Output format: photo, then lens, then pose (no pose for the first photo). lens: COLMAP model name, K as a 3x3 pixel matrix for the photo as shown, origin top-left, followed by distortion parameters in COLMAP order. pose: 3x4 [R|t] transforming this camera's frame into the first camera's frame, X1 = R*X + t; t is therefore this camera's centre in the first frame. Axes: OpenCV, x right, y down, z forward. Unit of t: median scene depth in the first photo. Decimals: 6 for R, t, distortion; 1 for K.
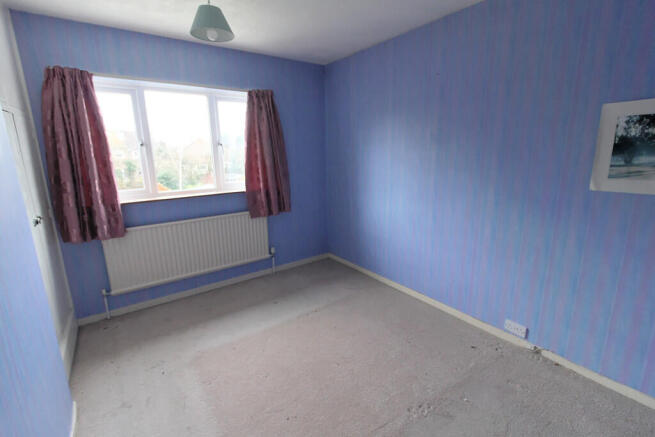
lens RADIAL K [[301.4, 0, 334.1], [0, 301.4, 216.6], [0, 0, 1]] dist [0.000235, -0.000099]
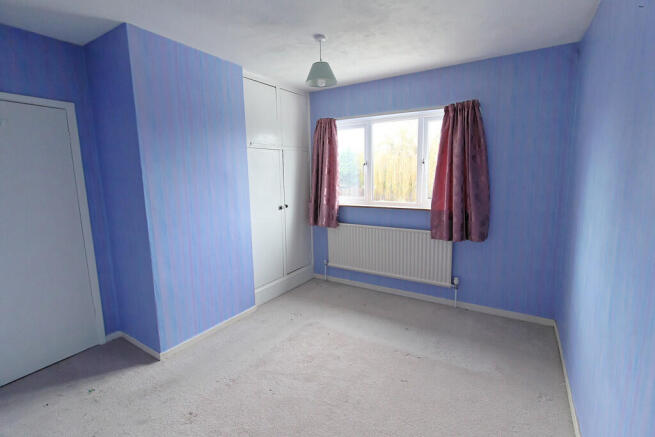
lens RADIAL K [[301.4, 0, 334.2], [0, 301.4, 217.0], [0, 0, 1]] dist [0.000235, -0.000099]
pose [[0.368857, 0.151424, -0.917069, 0.516603], [-0.191792, 0.977807, 0.084311, -0.089344], [0.909484, 0.144788, 0.389713, 0.360804]]
